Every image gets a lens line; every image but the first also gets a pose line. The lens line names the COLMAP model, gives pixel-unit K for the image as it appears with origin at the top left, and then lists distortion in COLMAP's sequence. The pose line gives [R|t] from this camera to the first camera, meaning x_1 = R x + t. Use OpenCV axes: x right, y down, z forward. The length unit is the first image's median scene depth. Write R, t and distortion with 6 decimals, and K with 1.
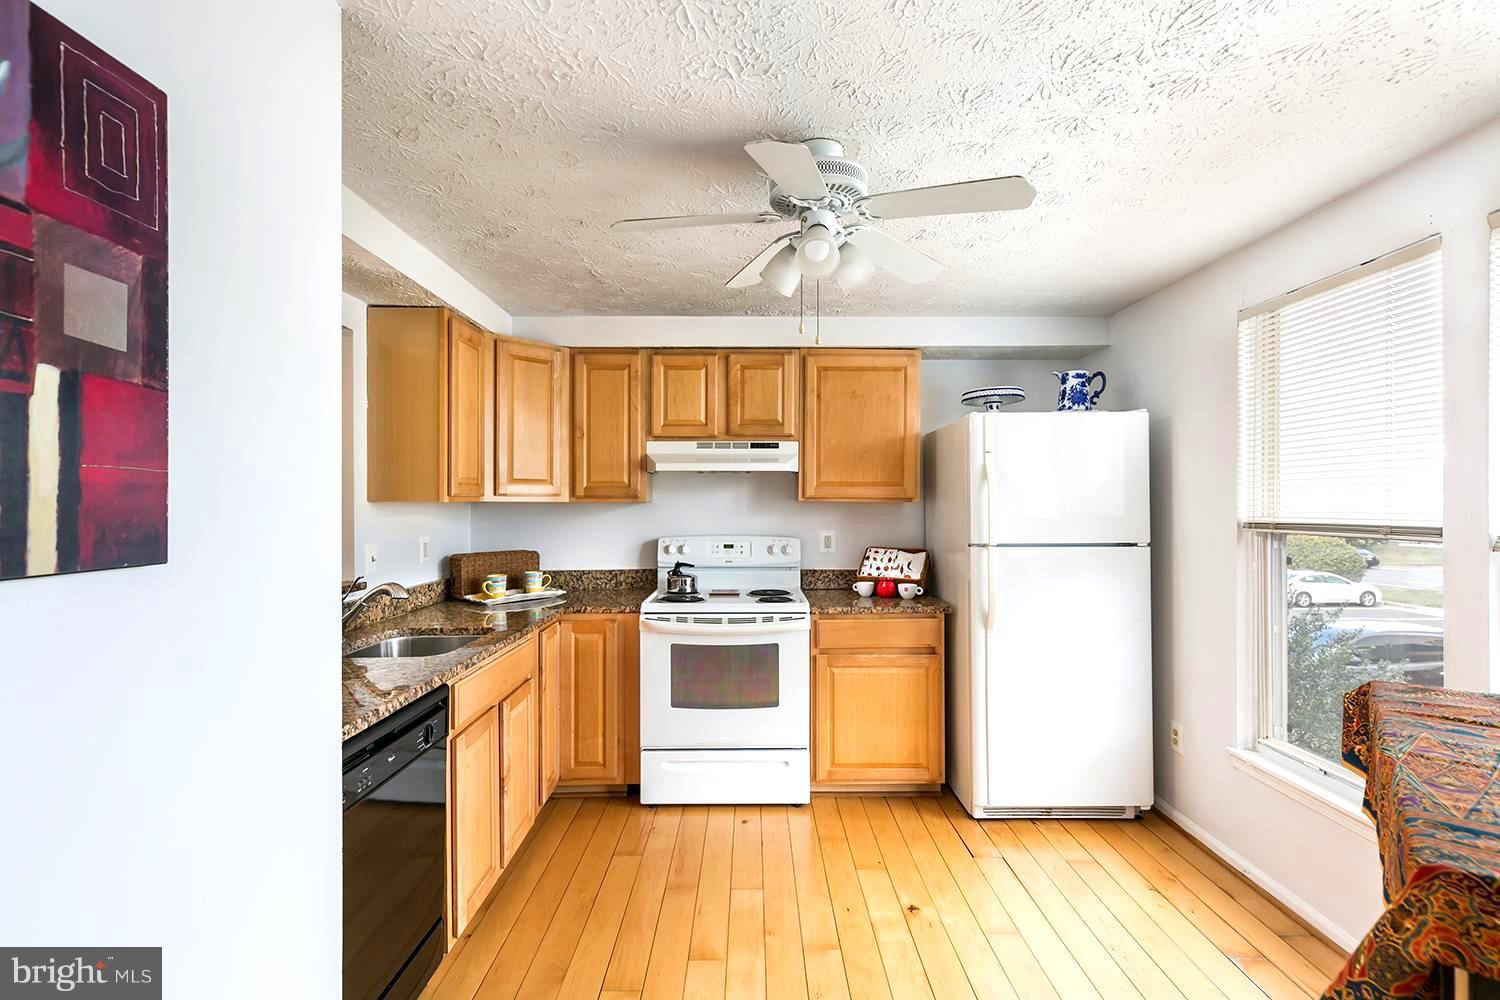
lens RADIAL K [[670.8, 0, 751.5], [0, 670.8, 505.9], [0, 0, 1]] dist [0.017228, 0.000104]
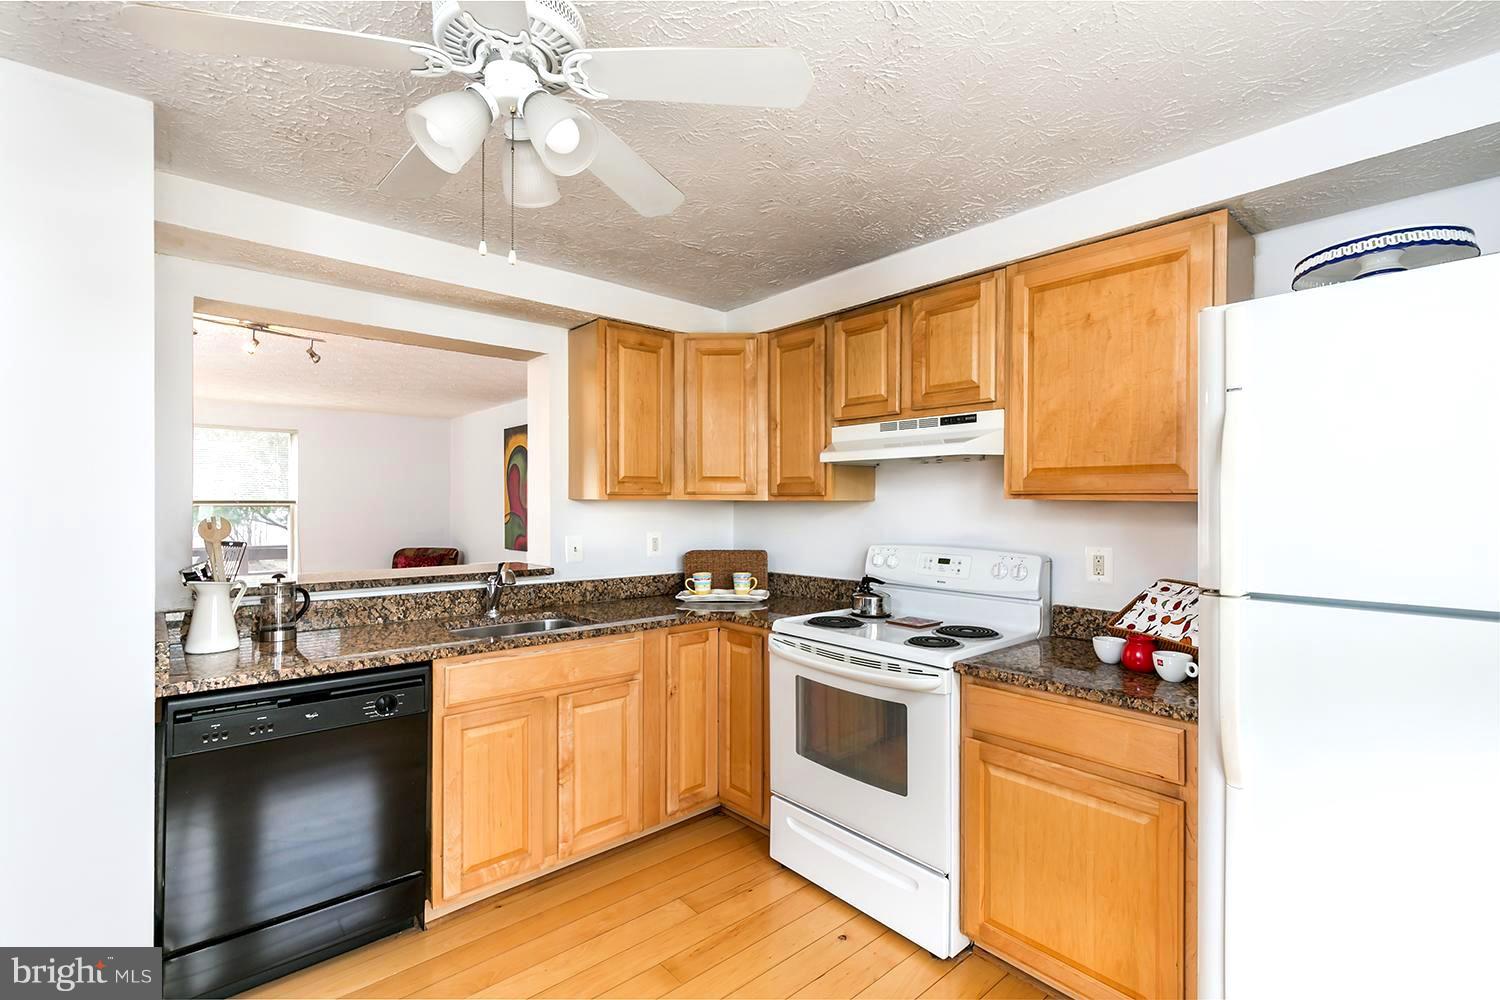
lens RADIAL K [[670.8, 0, 751.5], [0, 670.8, 505.9], [0, 0, 1]] dist [0.017228, 0.000104]
pose [[0.655524, 0.006729, -0.755144, 0.409853], [-0.007536, 0.999969, 0.002368, -0.000363], [0.755137, 0.004139, 0.655554, 0.382051]]
